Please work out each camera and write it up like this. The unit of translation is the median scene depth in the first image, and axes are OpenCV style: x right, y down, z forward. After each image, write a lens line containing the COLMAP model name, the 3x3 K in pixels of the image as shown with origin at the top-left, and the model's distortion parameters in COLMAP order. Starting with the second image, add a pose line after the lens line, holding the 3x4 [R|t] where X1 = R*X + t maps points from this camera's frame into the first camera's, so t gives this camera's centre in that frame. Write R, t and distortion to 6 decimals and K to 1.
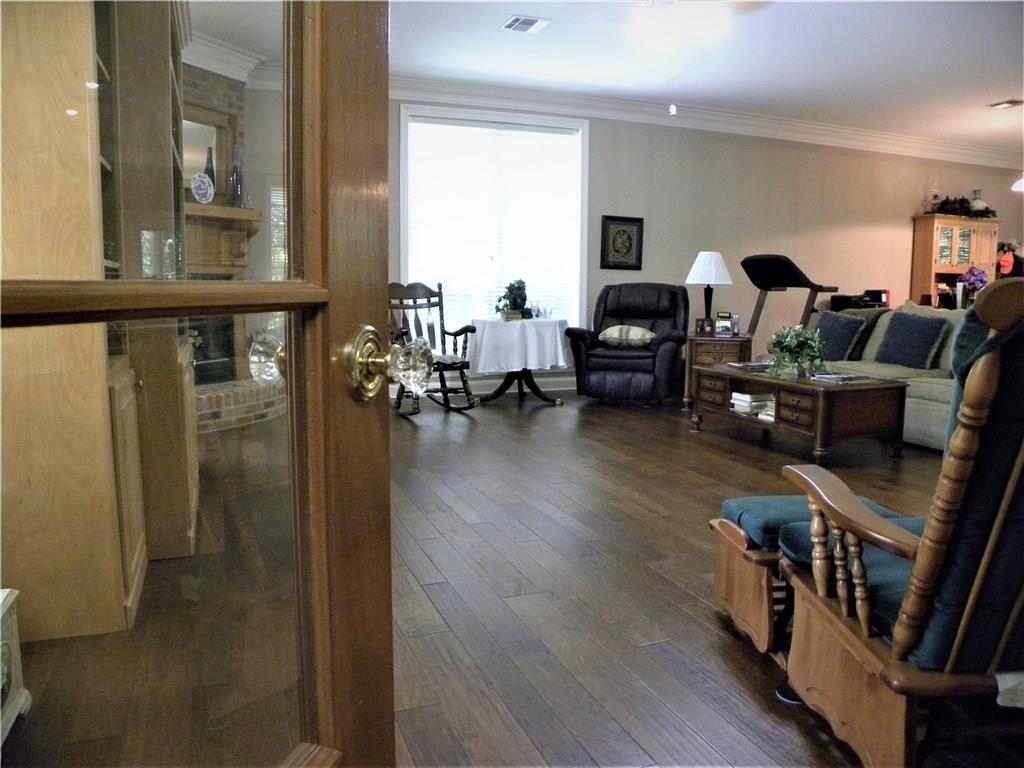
lens RADIAL K [[764.2, 0, 512.0], [0, 764.2, 384.0], [0, 0, 1]] dist [-0.096973, -0.000328]
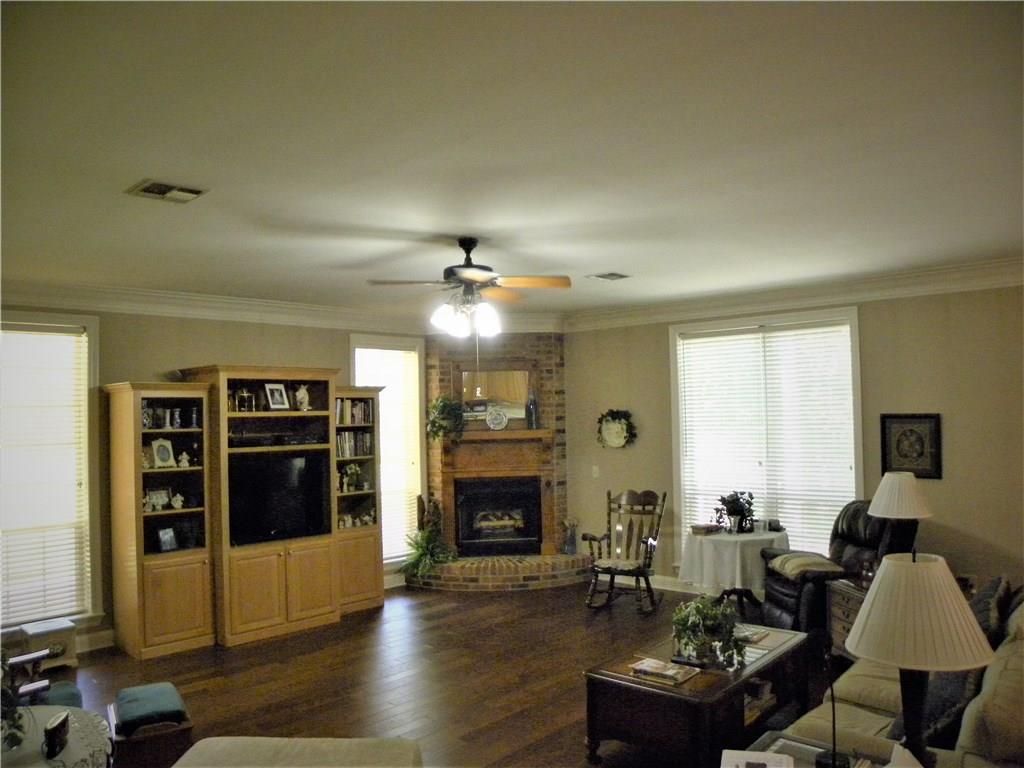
lens RADIAL K [[764.2, 0, 512.0], [0, 764.2, 384.0], [0, 0, 1]] dist [-0.096973, -0.000328]
pose [[0.439501, -0.051948, -0.896739, 0.689888], [-0.091157, 0.990593, -0.102062, -0.135170], [0.893605, 0.126600, 0.430631, 0.281041]]
